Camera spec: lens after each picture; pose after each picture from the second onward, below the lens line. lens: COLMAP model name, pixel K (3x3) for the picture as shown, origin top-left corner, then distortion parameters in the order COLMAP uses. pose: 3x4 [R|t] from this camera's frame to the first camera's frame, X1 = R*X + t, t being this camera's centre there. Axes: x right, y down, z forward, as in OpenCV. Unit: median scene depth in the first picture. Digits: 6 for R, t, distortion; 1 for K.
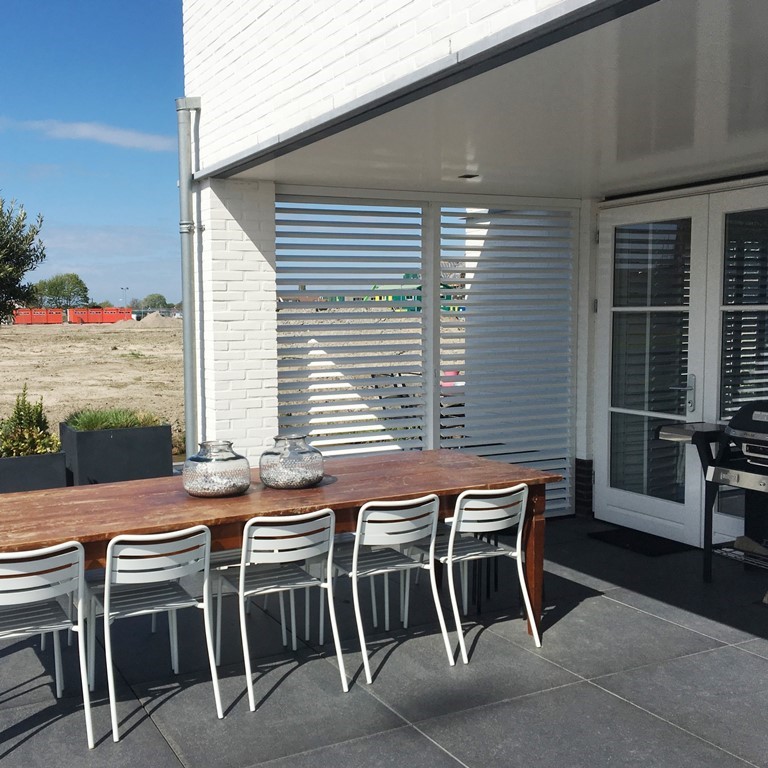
lens RADIAL K [[940.1, 0, 368.0], [0, 940.1, 432.5], [0, 0, 1]] dist [0.054236, -0.030409]
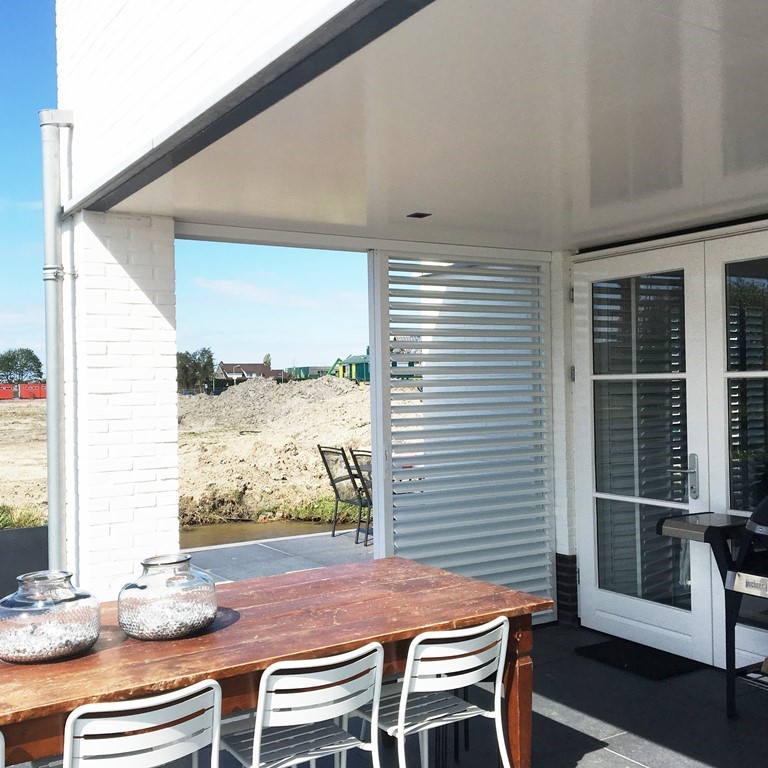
lens RADIAL K [[962.9, 0, 384.0], [0, 962.9, 384.0], [0, 0, 1]] dist [0.103329, -0.263926]
pose [[0.998268, -0.007223, 0.058381, 0.027886], [0.014581, 0.991843, -0.126627, -0.023949], [-0.056990, 0.127259, 0.990231, 0.210556]]
